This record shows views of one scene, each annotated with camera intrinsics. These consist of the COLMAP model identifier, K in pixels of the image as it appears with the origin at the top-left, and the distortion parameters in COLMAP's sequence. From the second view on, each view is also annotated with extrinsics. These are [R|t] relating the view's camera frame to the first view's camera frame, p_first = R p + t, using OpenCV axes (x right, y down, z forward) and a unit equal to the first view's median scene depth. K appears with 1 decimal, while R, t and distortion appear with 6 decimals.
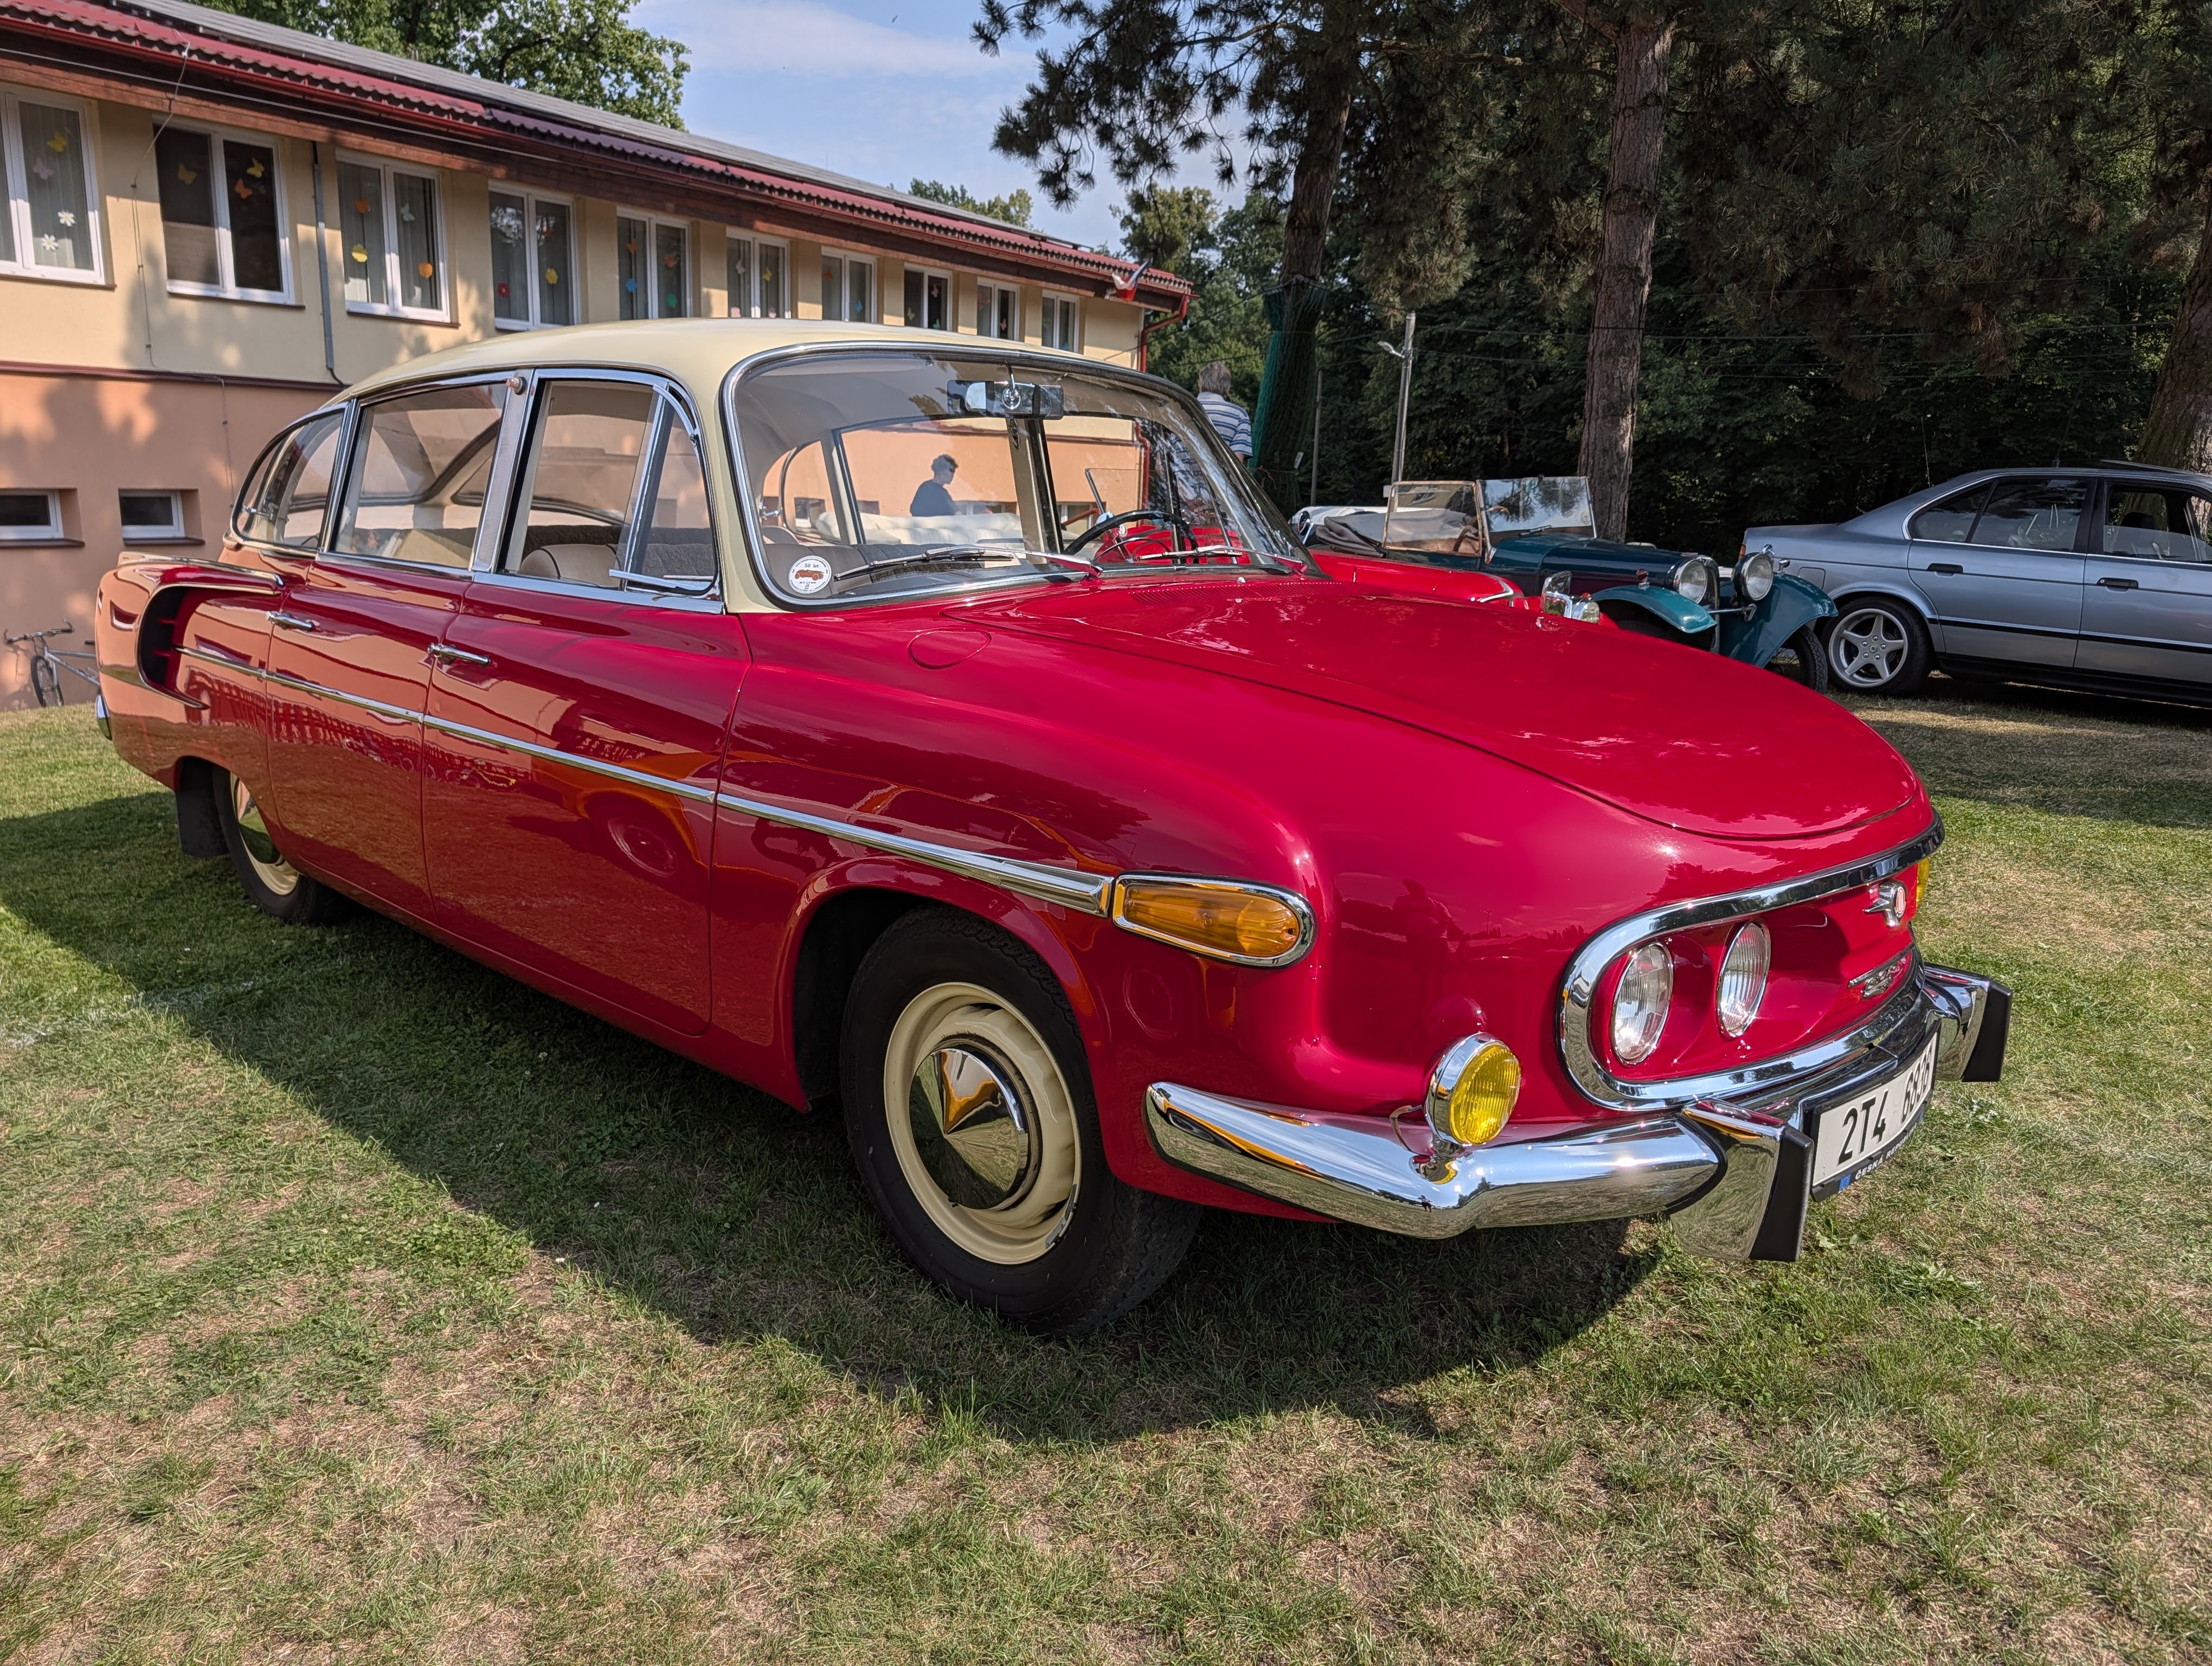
lens RADIAL K [[1589.2, 0, 1106.9], [0, 1589.2, 846.2], [0, 0, 1]] dist [0.001002, -0.002633]
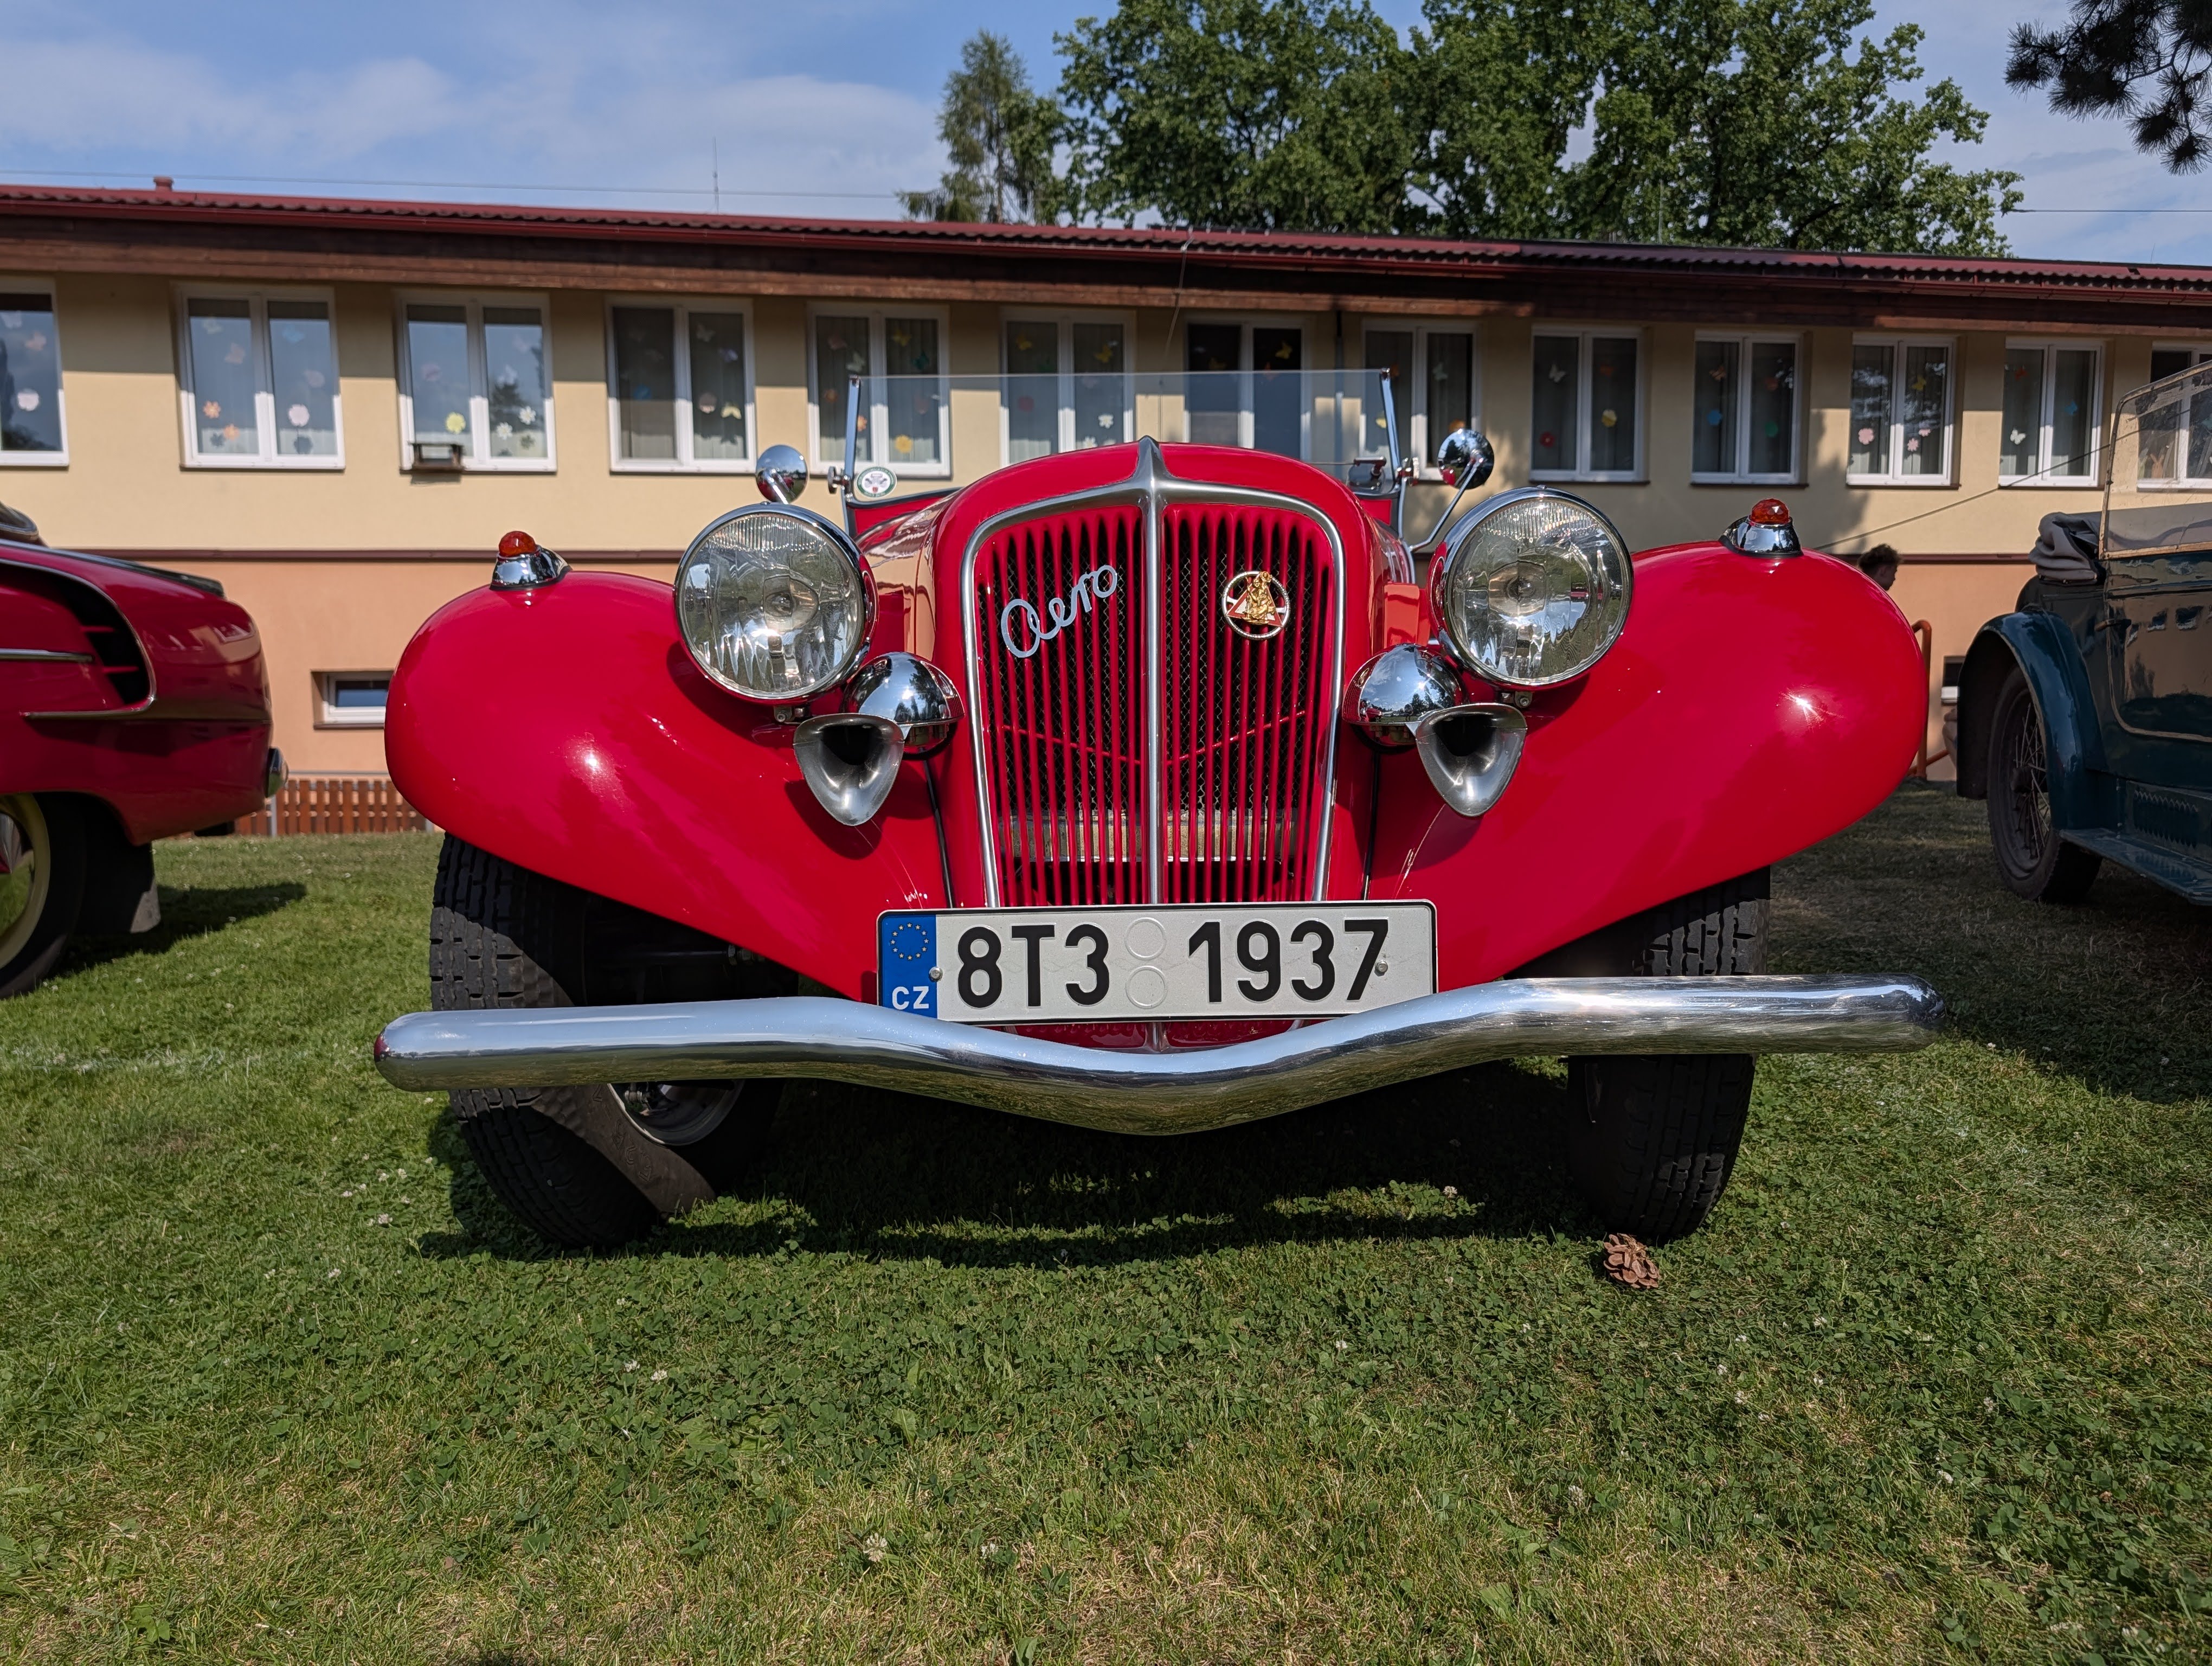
lens RADIAL K [[1592.6, 0, 1140.2], [0, 1592.6, 834.8], [0, 0, 1]] dist [-0.002724, 0.005394]
pose [[0.672454, 0.034442, -0.739337, 0.159902], [-0.136741, 0.987502, -0.078368, -0.025532], [0.727398, 0.153796, 0.668759, 0.281608]]
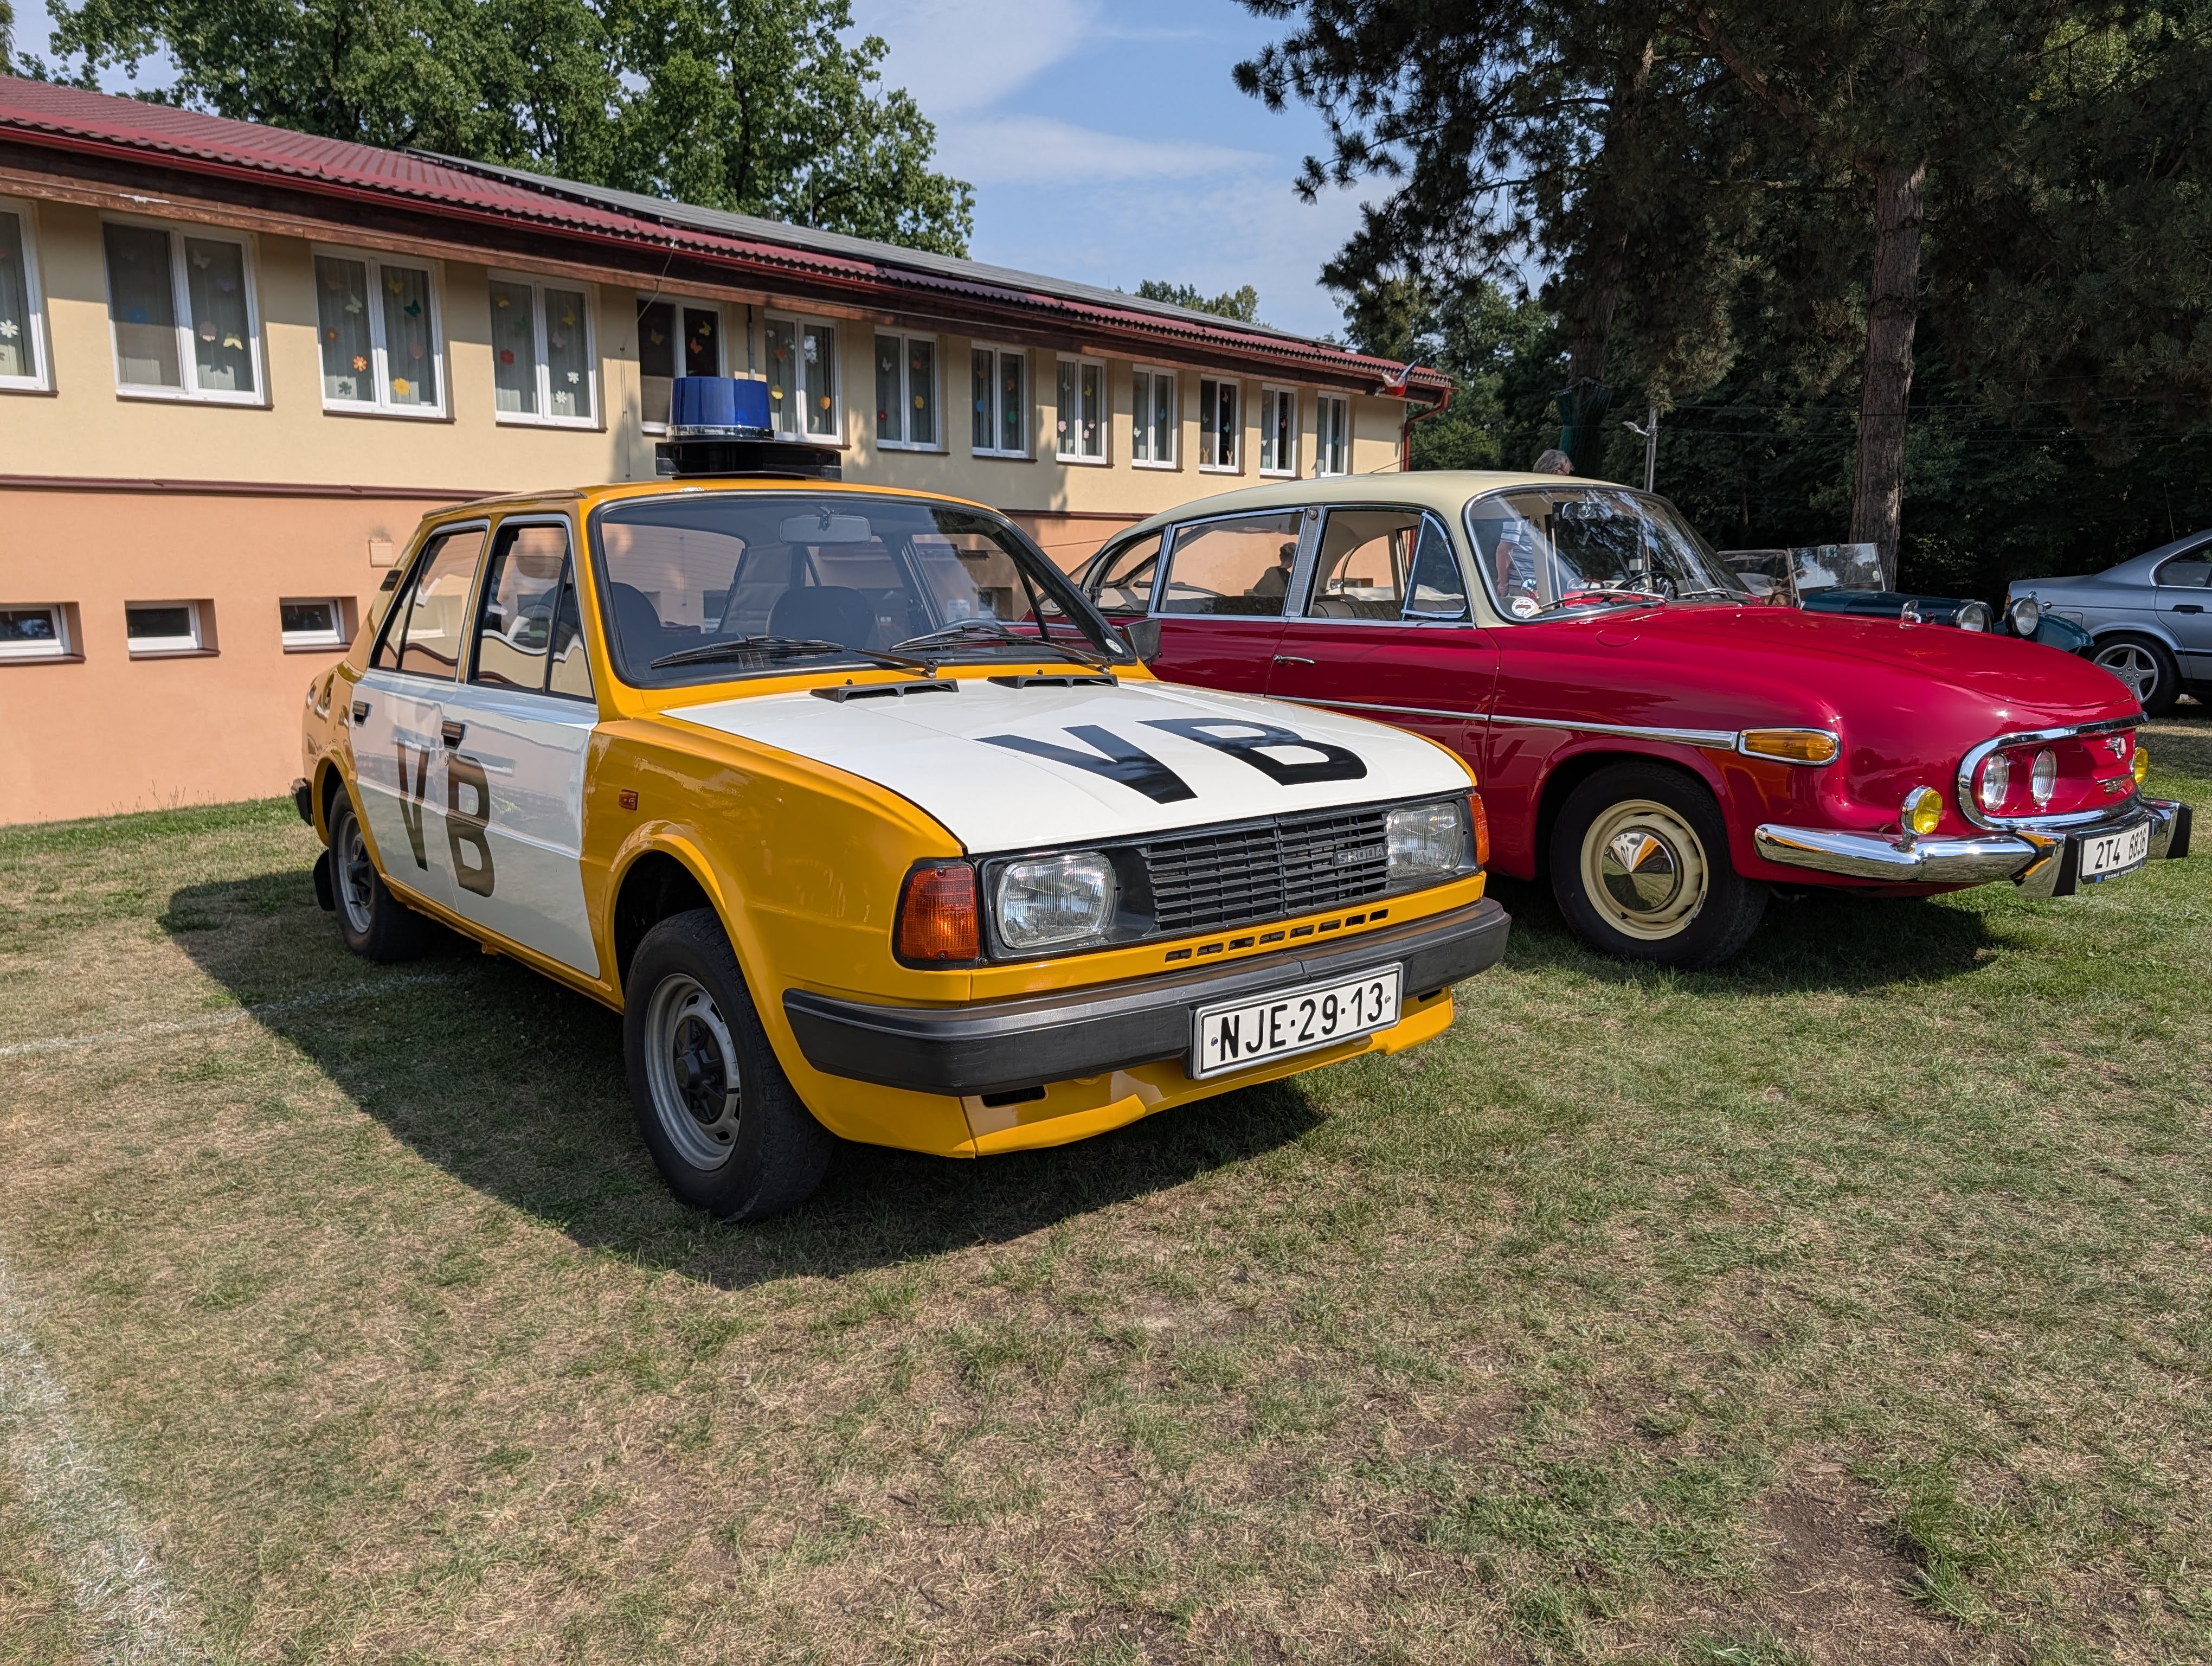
lens RADIAL K [[1605.4, 0, 1141.1], [0, 1605.4, 830.7], [0, 0, 1]] dist [-0.000323, -0.002516]
pose [[0.993630, -0.012650, -0.111977, -0.067033], [0.005704, 0.998052, -0.062131, 0.034146], [0.112545, 0.061097, 0.991767, -0.150923]]
